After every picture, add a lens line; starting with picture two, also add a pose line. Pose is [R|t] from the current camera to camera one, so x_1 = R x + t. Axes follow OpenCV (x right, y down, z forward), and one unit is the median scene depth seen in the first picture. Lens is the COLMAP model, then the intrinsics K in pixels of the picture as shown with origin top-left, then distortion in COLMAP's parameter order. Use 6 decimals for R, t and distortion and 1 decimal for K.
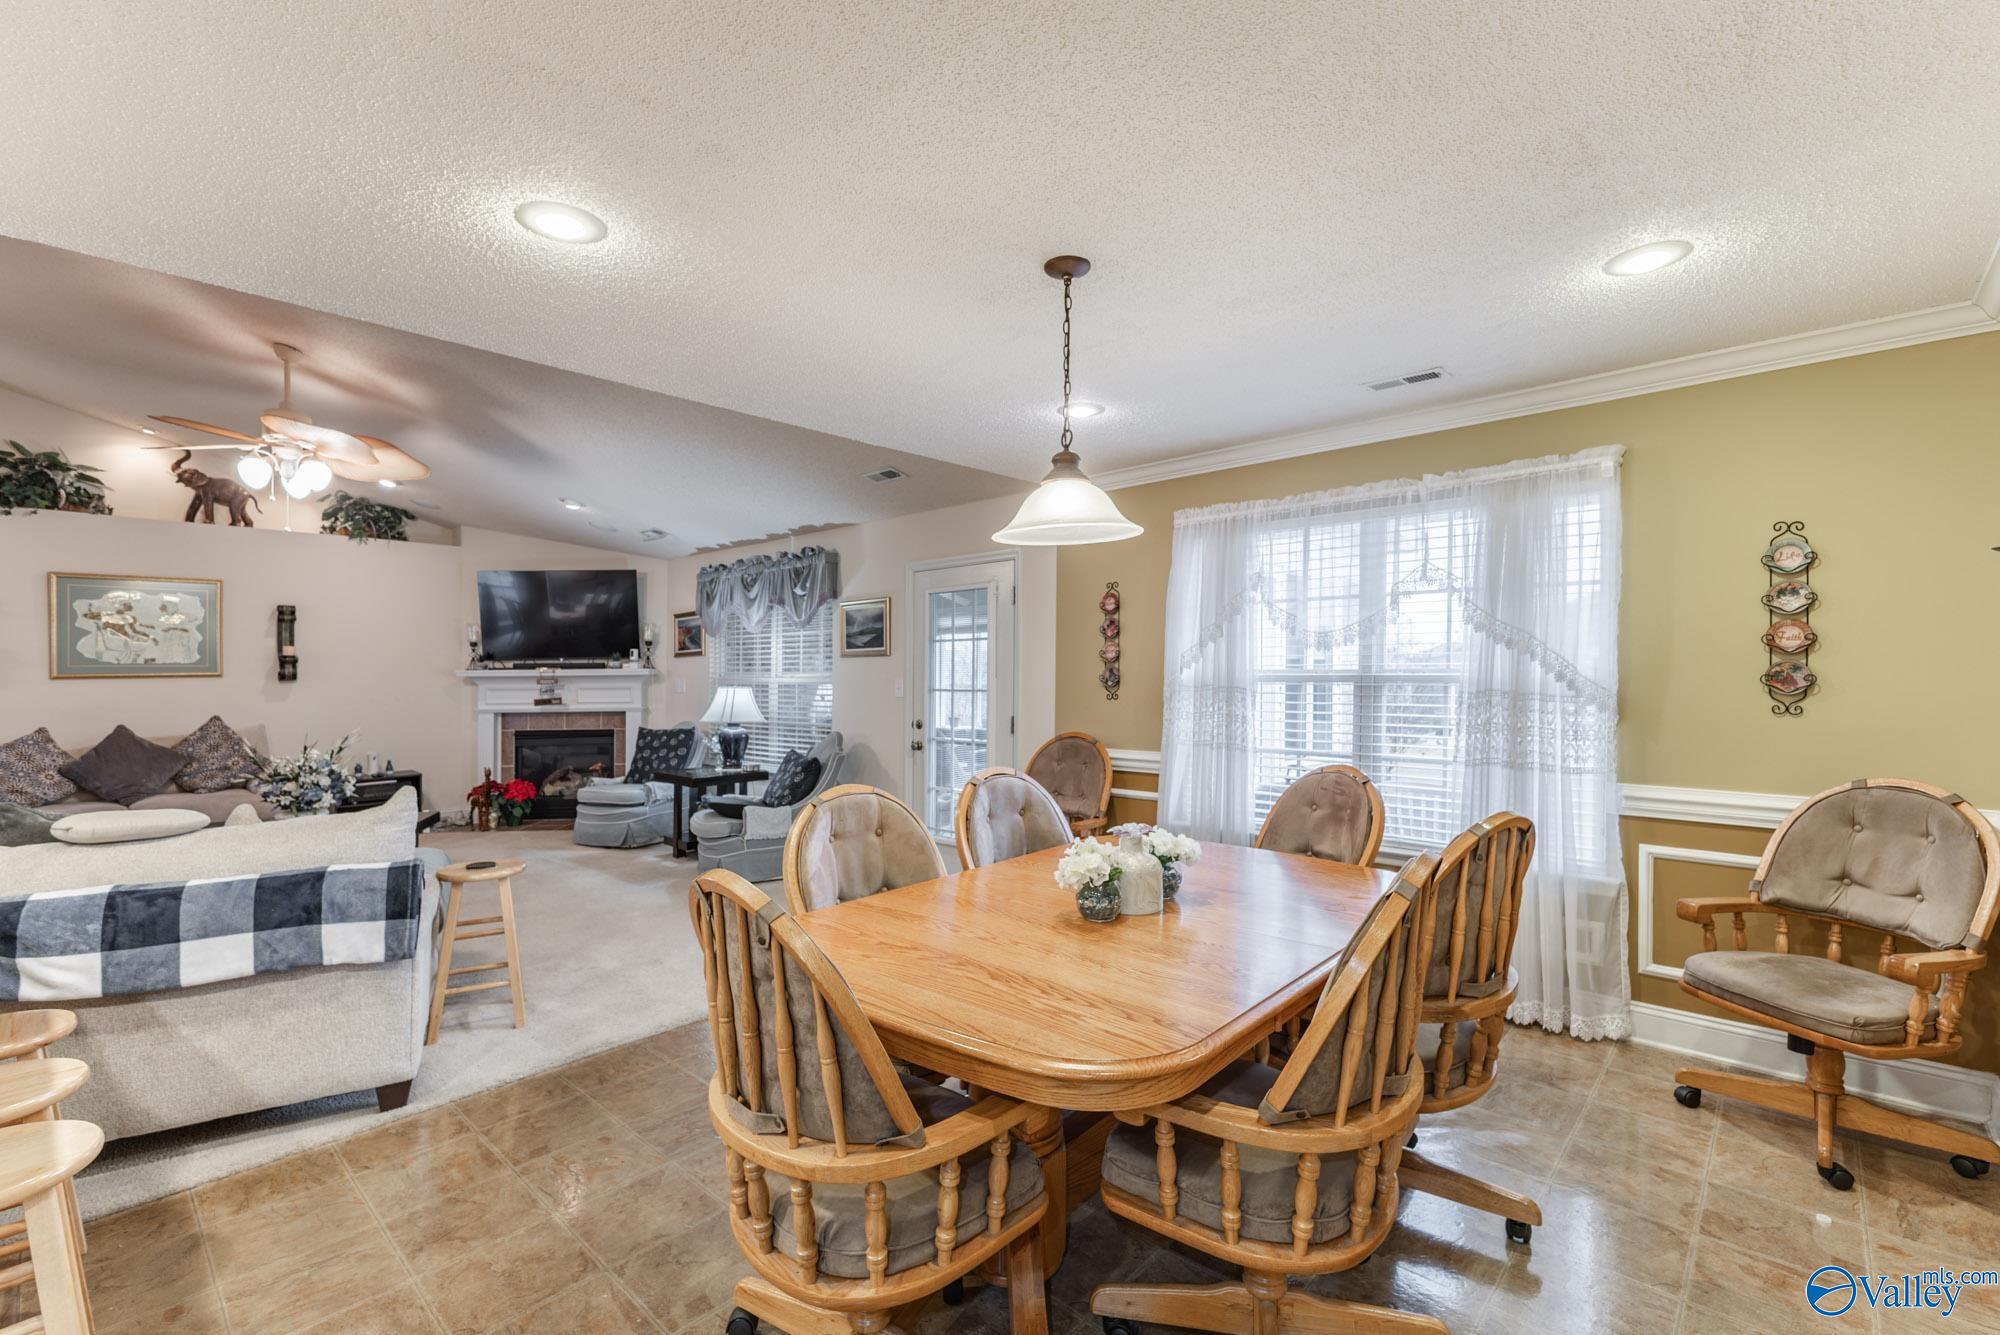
lens RADIAL K [[874.2, 0, 1000.0], [0, 874.2, 680.0], [0, 0, 1]] dist [0.019457, -0.002655]
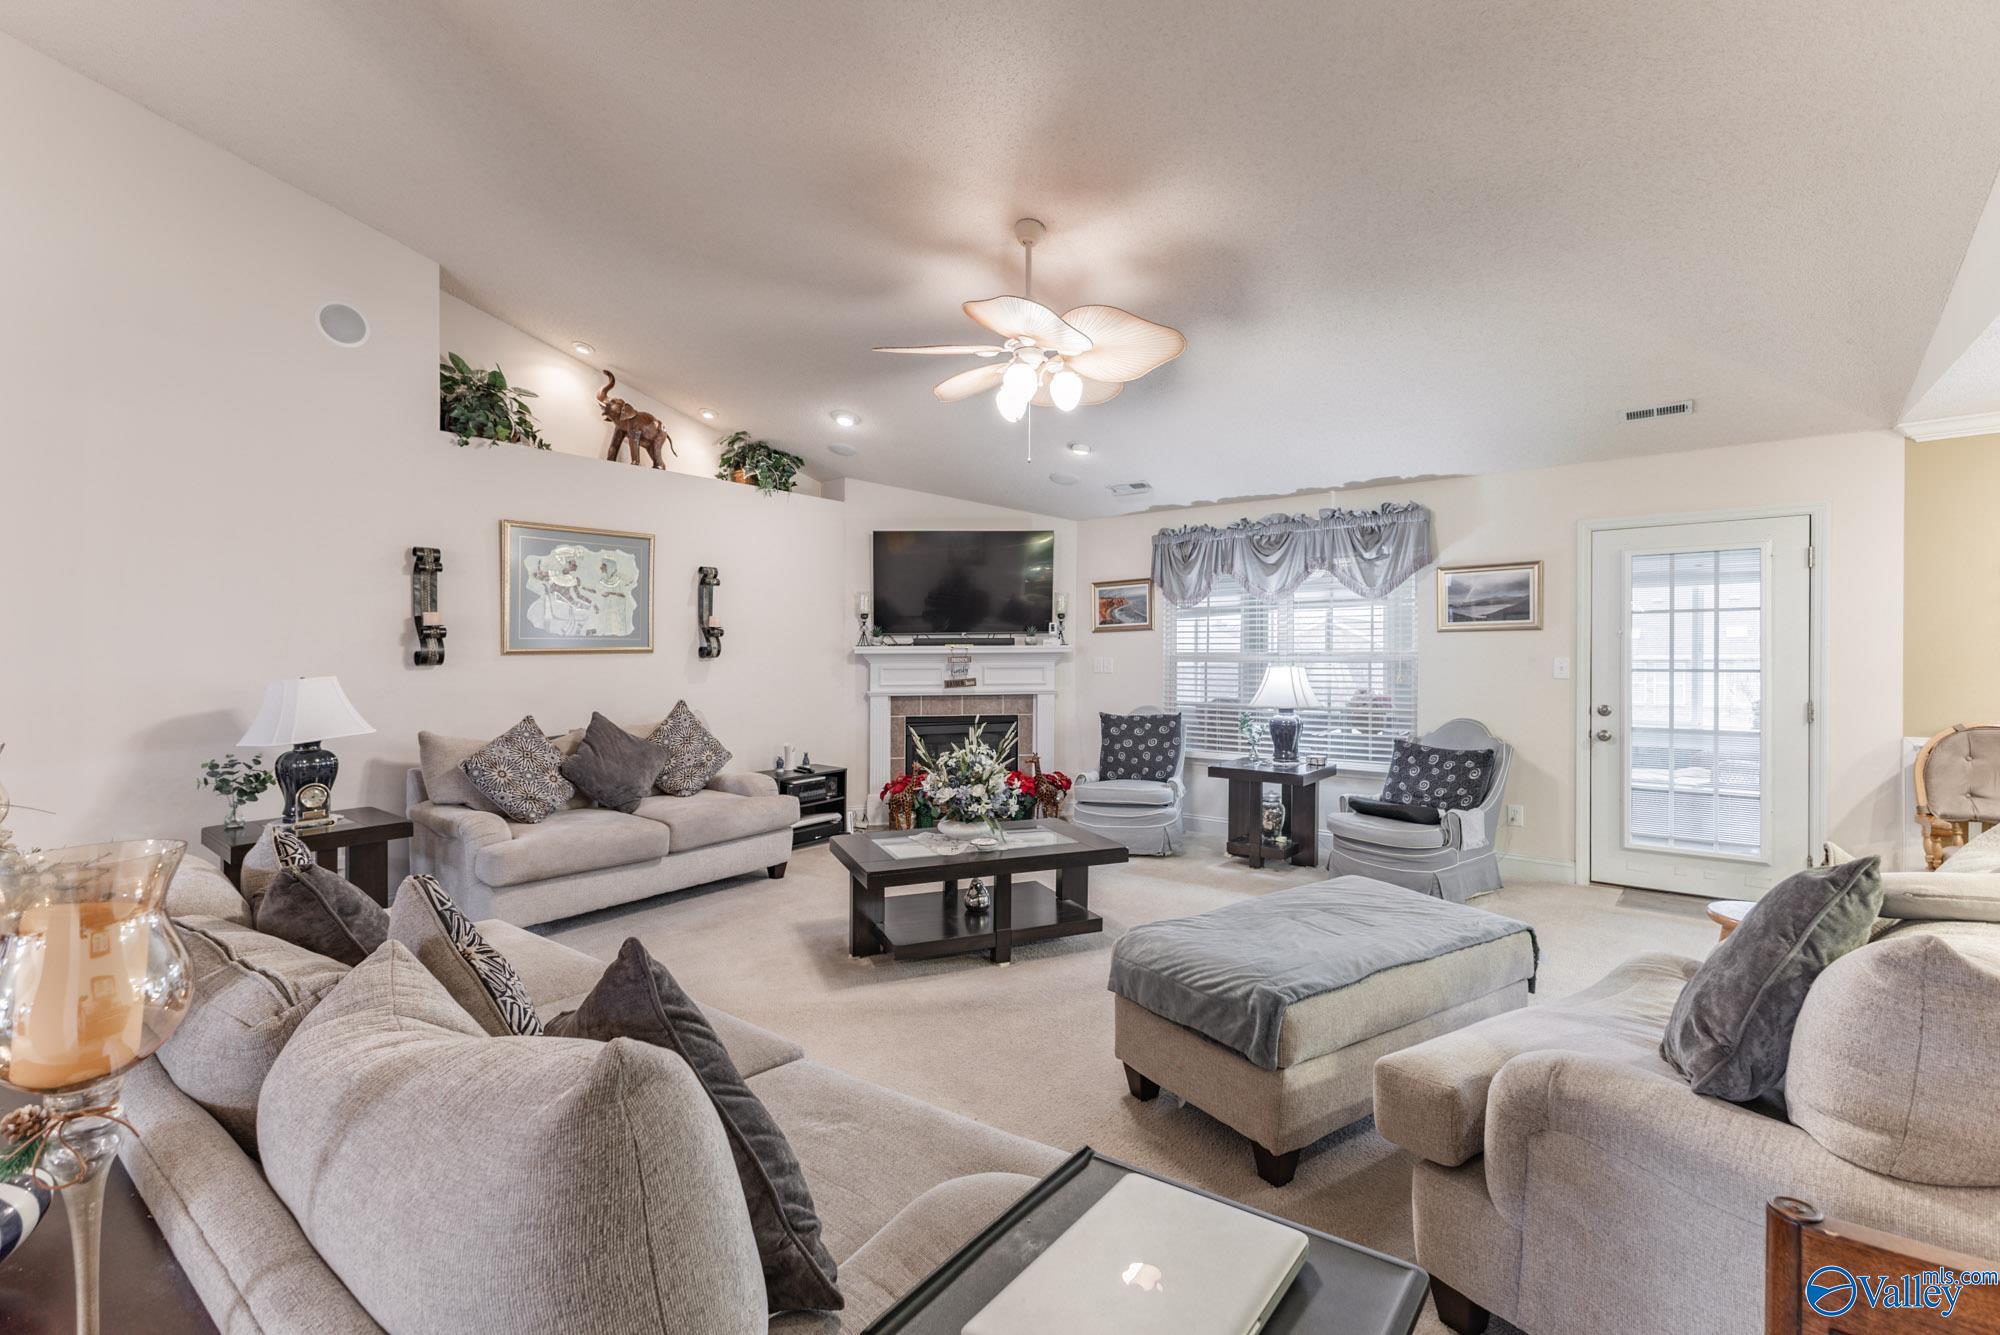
lens RADIAL K [[874.2, 0, 998.7], [0, 874.2, 658.7], [0, 0, 1]] dist [0.019457, -0.002655]
pose [[0.996781, 0.002795, 0.080127, -0.668006], [-0.002658, 0.999995, -0.001814, 0.002947], [-0.080131, 0.001595, 0.996783, 0.175170]]
